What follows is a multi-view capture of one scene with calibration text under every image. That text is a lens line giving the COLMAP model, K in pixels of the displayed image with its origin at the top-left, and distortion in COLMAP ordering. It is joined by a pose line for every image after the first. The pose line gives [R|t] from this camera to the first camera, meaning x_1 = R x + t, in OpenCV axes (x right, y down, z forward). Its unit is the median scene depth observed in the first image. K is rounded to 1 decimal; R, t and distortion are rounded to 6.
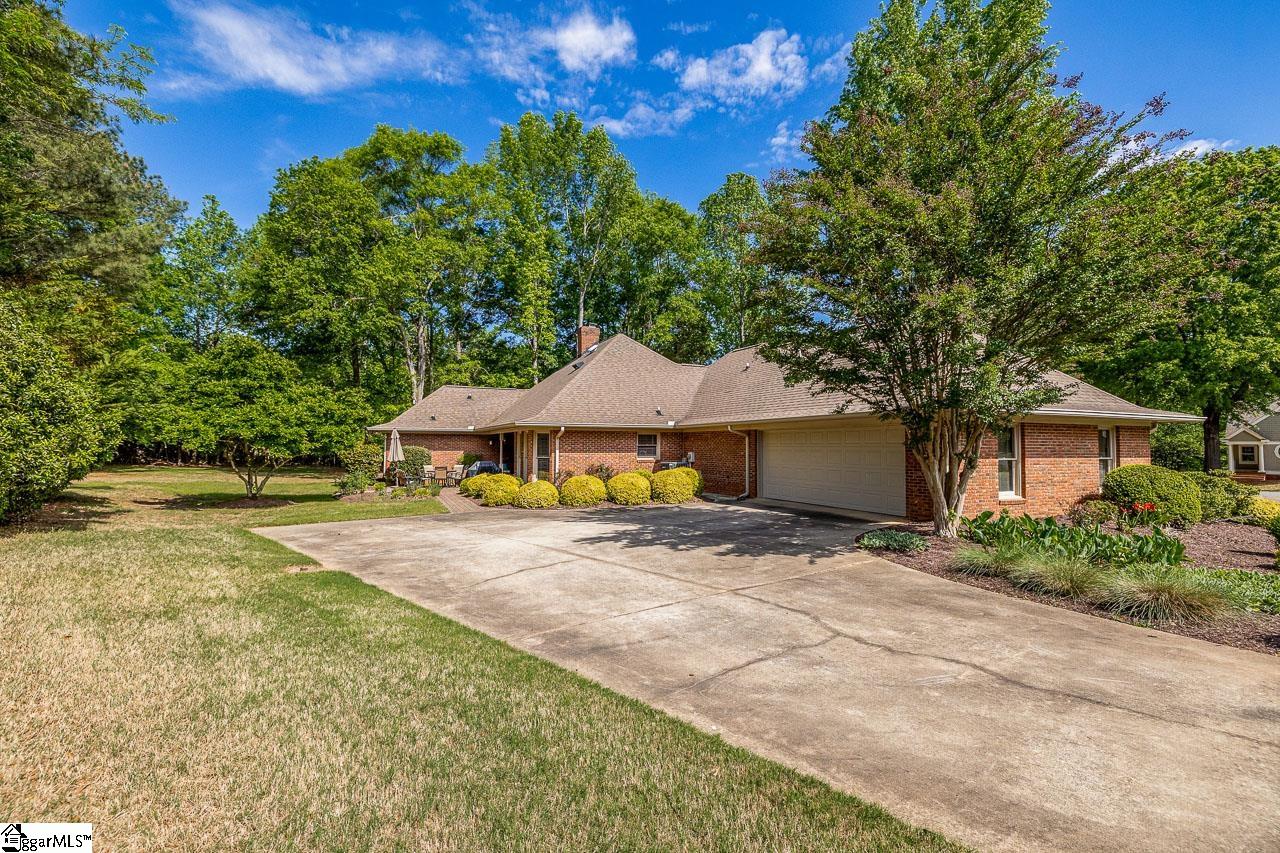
lens RADIAL K [[559.8, 0, 640.0], [0, 559.8, 426.5], [0, 0, 1]] dist [-0.000048, -0.000026]
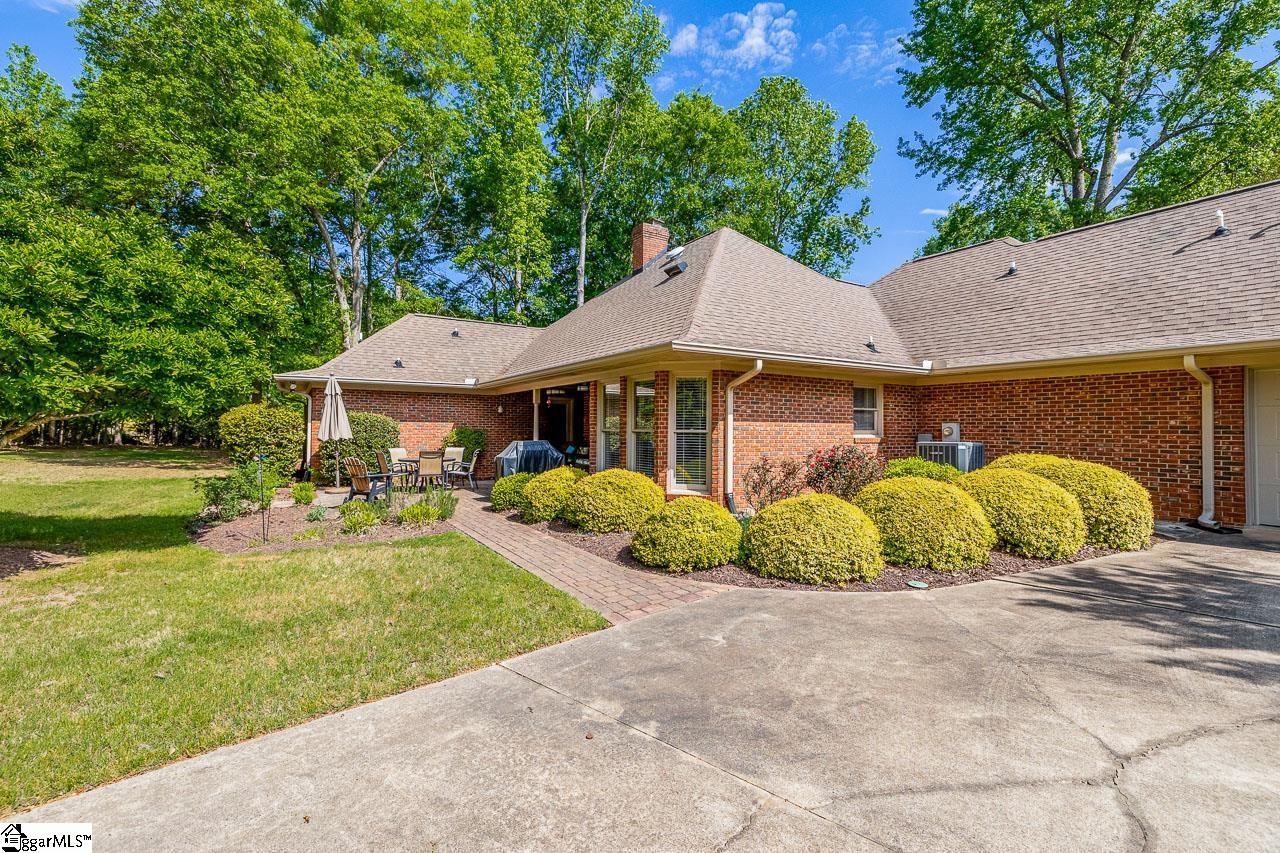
lens RADIAL K [[569.6, 0, 640.0], [0, 569.6, 426.5], [0, 0, 1]] dist [-0.012940, 0.000484]
pose [[0.992088, 0.004289, 0.125468, -0.209055], [-0.008326, 0.999464, 0.031669, 0.028540], [-0.125265, -0.032463, 0.991592, 0.420493]]
